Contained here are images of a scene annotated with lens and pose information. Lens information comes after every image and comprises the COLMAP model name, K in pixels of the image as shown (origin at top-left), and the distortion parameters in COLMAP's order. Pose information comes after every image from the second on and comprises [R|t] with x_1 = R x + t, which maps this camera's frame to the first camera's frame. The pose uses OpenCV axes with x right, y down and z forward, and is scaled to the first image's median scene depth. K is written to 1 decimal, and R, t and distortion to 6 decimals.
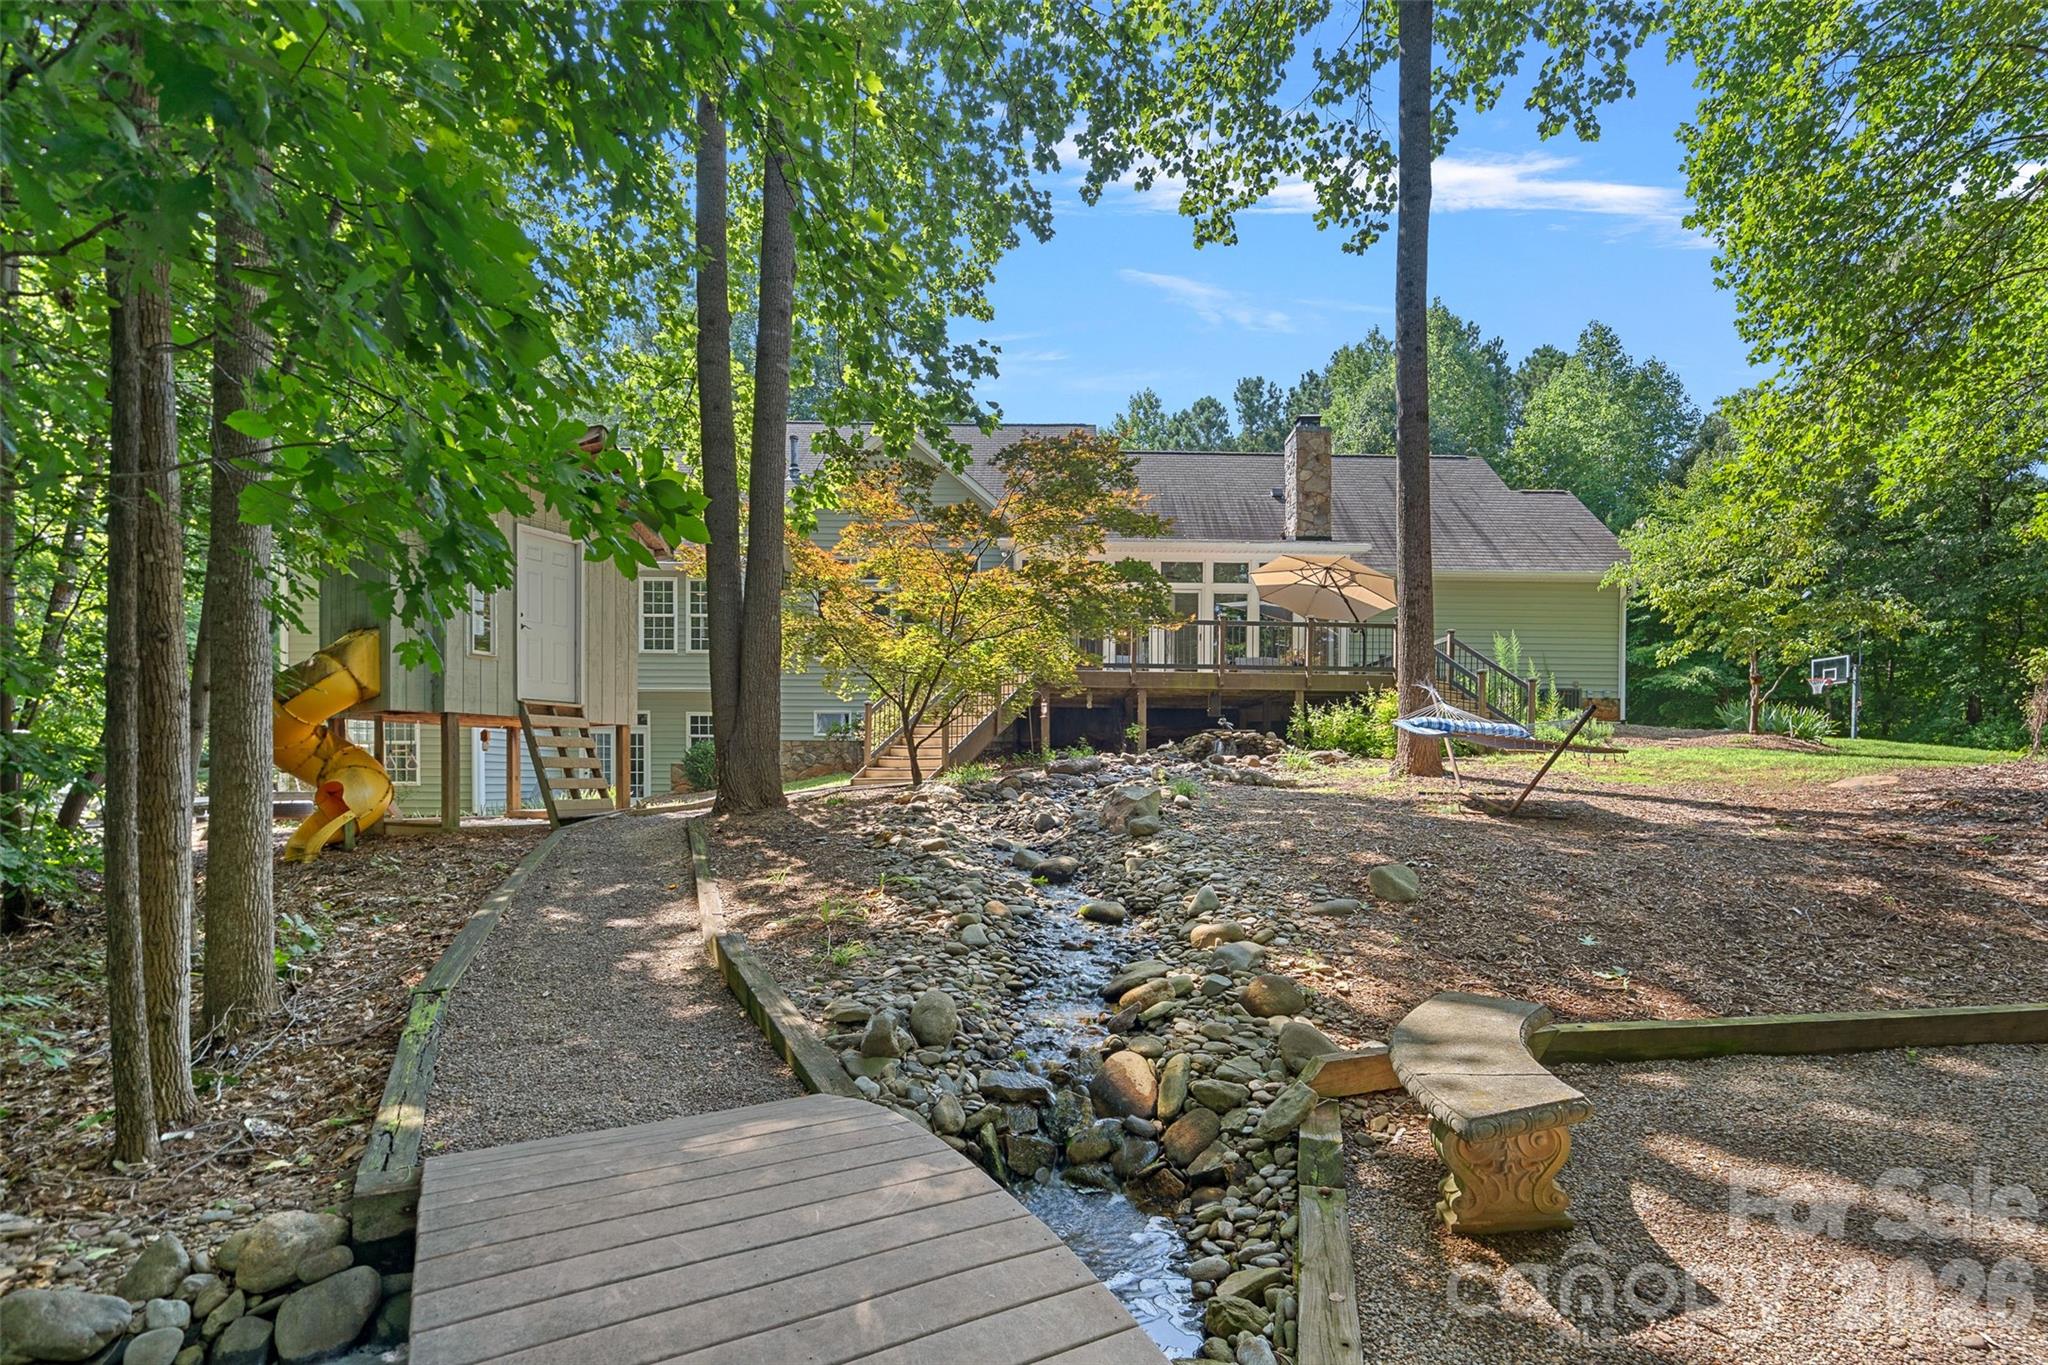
lens RADIAL K [[1009.4, 0, 1020.8], [0, 1009.4, 728.2], [0, 0, 1]] dist [0.013529, 0.000574]
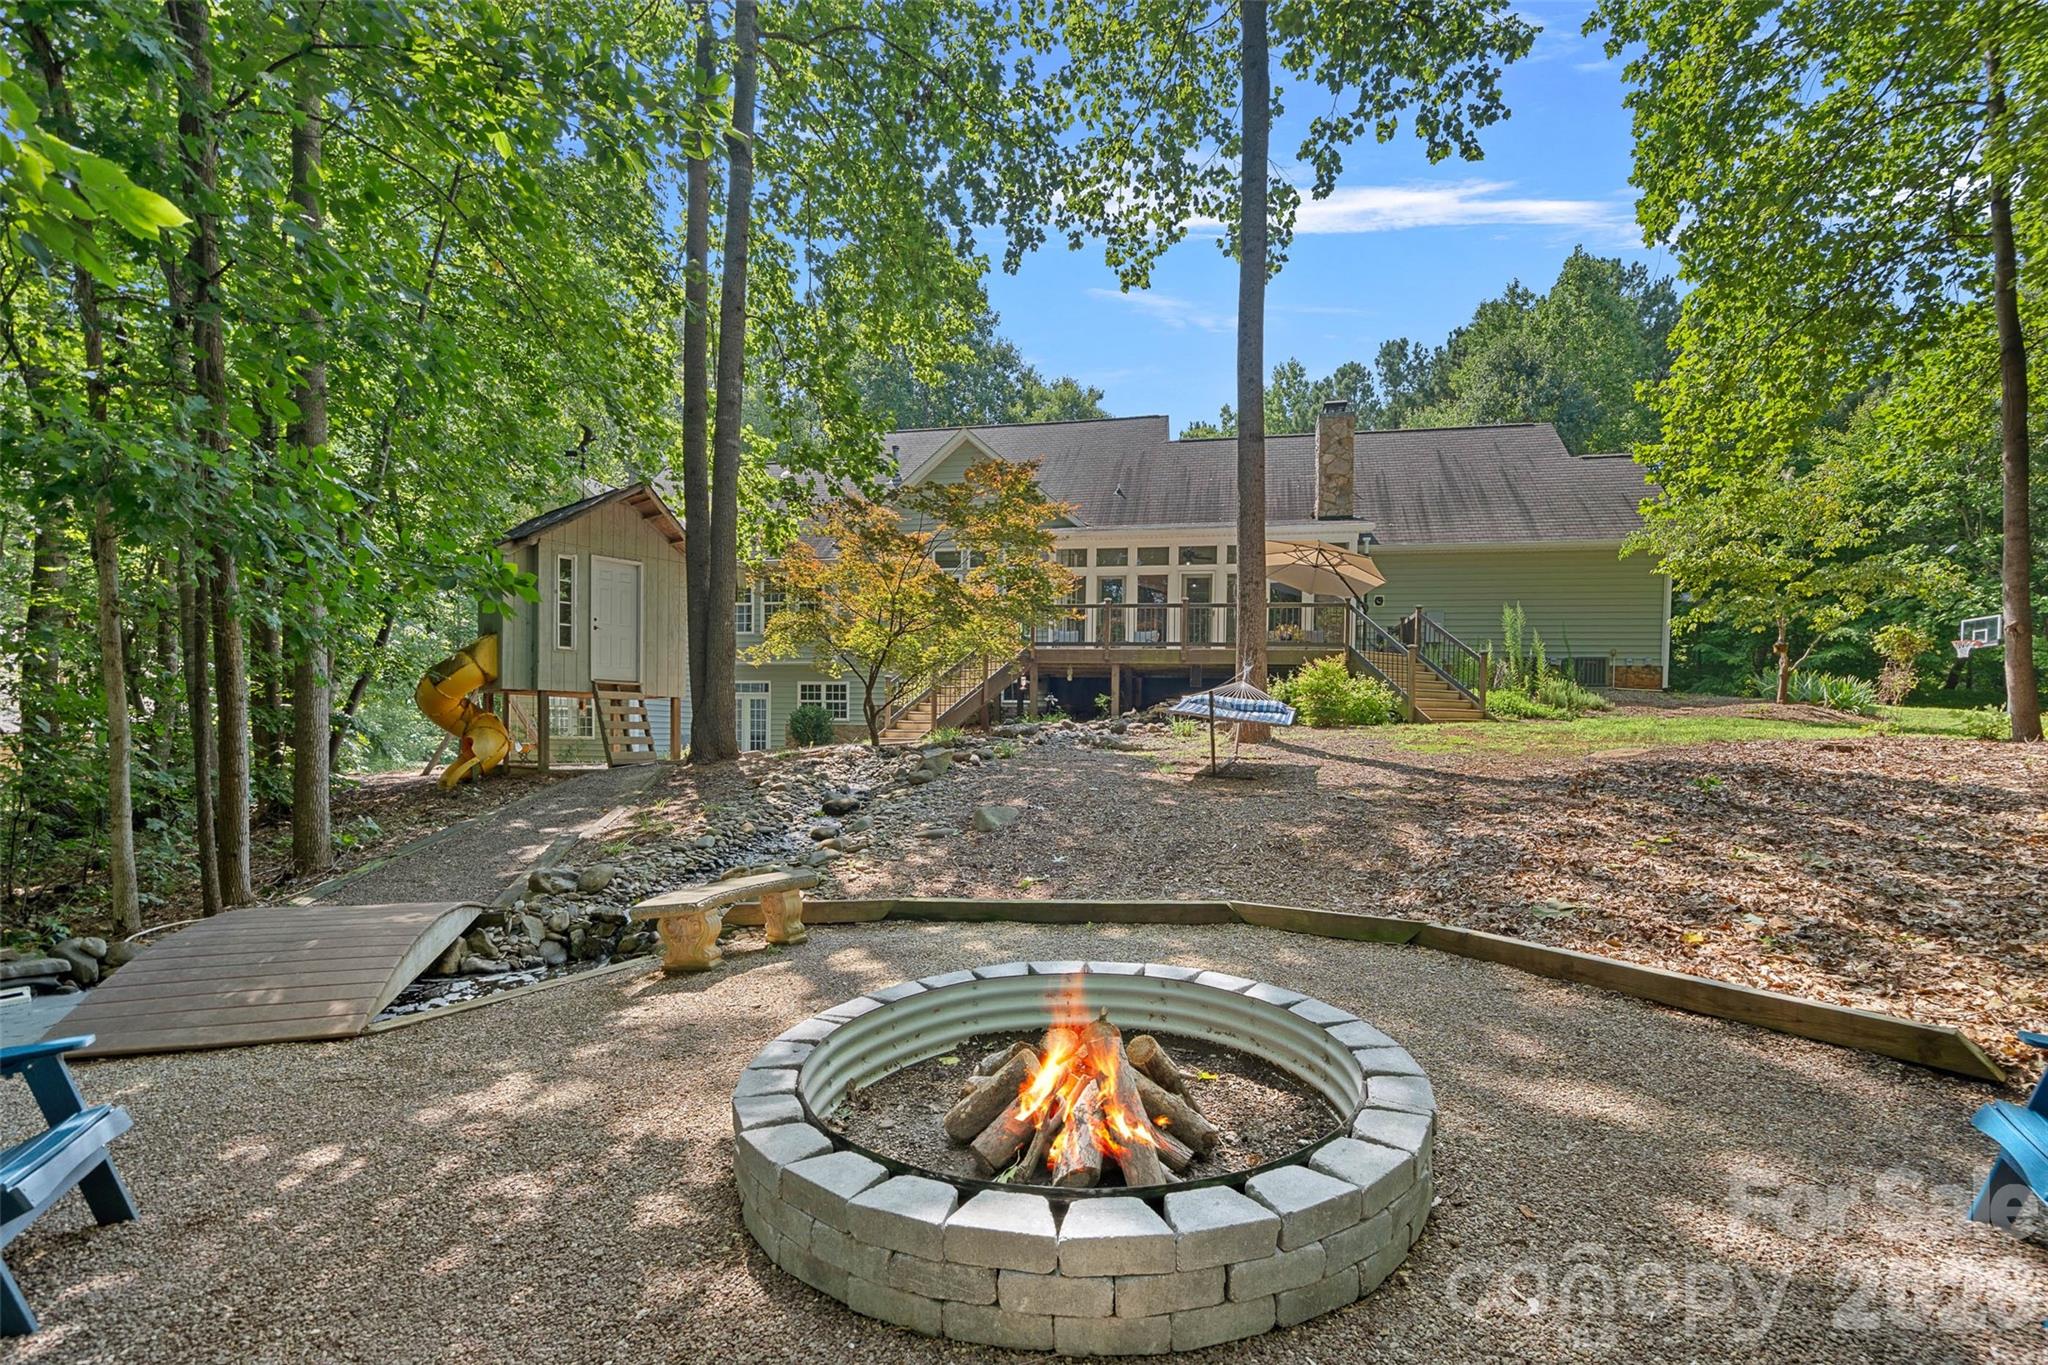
lens RADIAL K [[1009.4, 0, 1031.7], [0, 1009.4, 693.9], [0, 0, 1]] dist [0.013529, 0.000574]
pose [[0.967752, 0.001607, -0.251899, 0.376658], [0.000748, 0.999957, 0.009253, -0.018019], [0.251903, -0.009143, 0.967709, -0.174625]]
